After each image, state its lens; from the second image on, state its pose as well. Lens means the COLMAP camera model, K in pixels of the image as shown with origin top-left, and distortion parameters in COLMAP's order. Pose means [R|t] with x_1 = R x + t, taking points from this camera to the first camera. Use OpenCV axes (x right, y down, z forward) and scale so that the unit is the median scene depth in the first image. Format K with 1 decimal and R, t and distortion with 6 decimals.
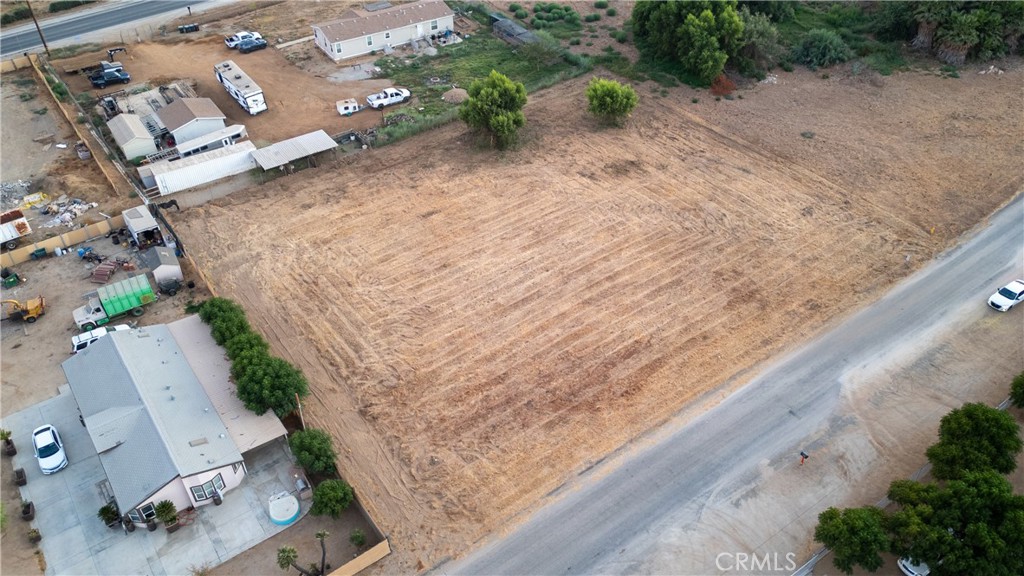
lens RADIAL K [[797.3, 0, 504.5], [0, 797.3, 316.0], [0, 0, 1]] dist [0.051010, -0.031310]
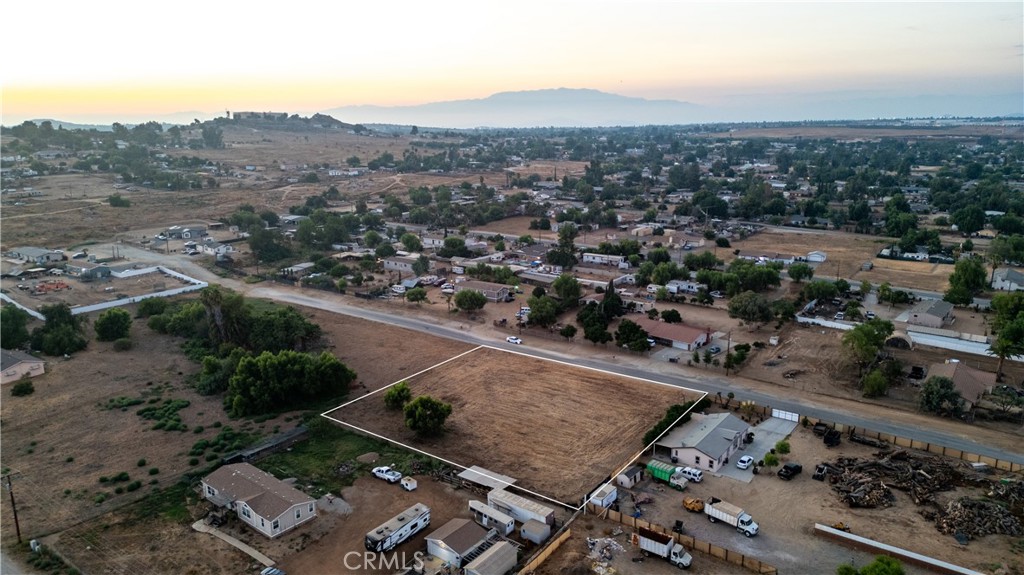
lens RADIAL K [[723.2, 0, 520.5], [0, 723.2, 284.6], [0, 0, 1]] dist [0.054010, -0.037862]
pose [[-0.336544, -0.197910, 0.920636, -1.554970], [0.623852, 0.685475, 0.375410, -0.988027], [-0.705370, 0.700683, -0.107226, 0.941865]]
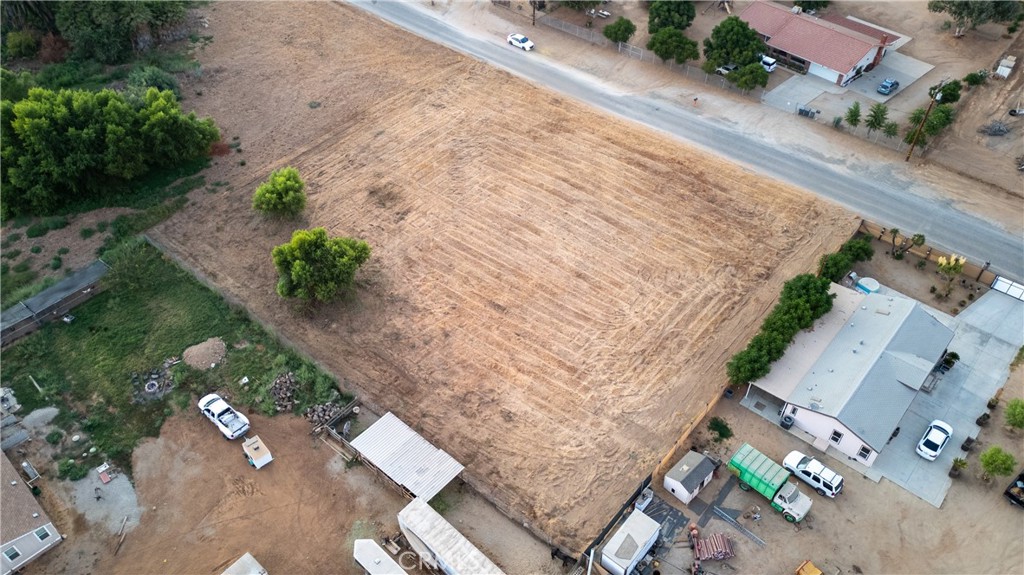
lens RADIAL K [[776.5, 0, 503.6], [0, 776.5, 306.2], [0, 0, 1]] dist [0.064873, -0.059205]
pose [[-0.247380, -0.675015, 0.695096, -0.755488], [0.639767, 0.424975, 0.640387, -0.732211], [-0.727669, 0.603118, 0.326722, 0.685071]]
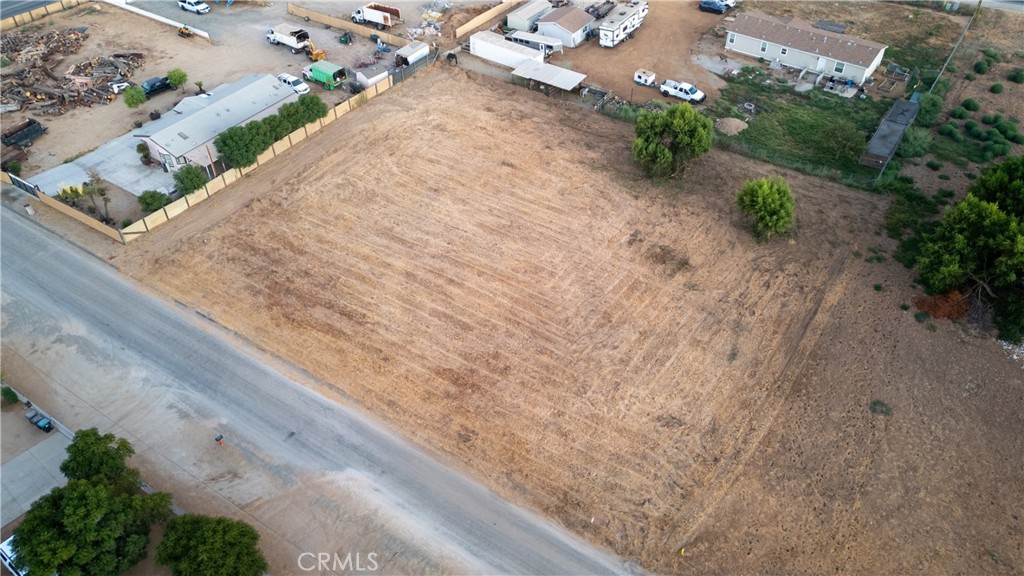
lens RADIAL K [[723.2, 0, 508.0], [0, 723.2, 305.1], [0, 0, 1]] dist [0.054010, -0.037862]
pose [[0.358611, 0.664457, -0.655664, 0.689146], [-0.609614, 0.698621, 0.374566, -0.366303], [0.706943, 0.265378, 0.655595, 0.396266]]
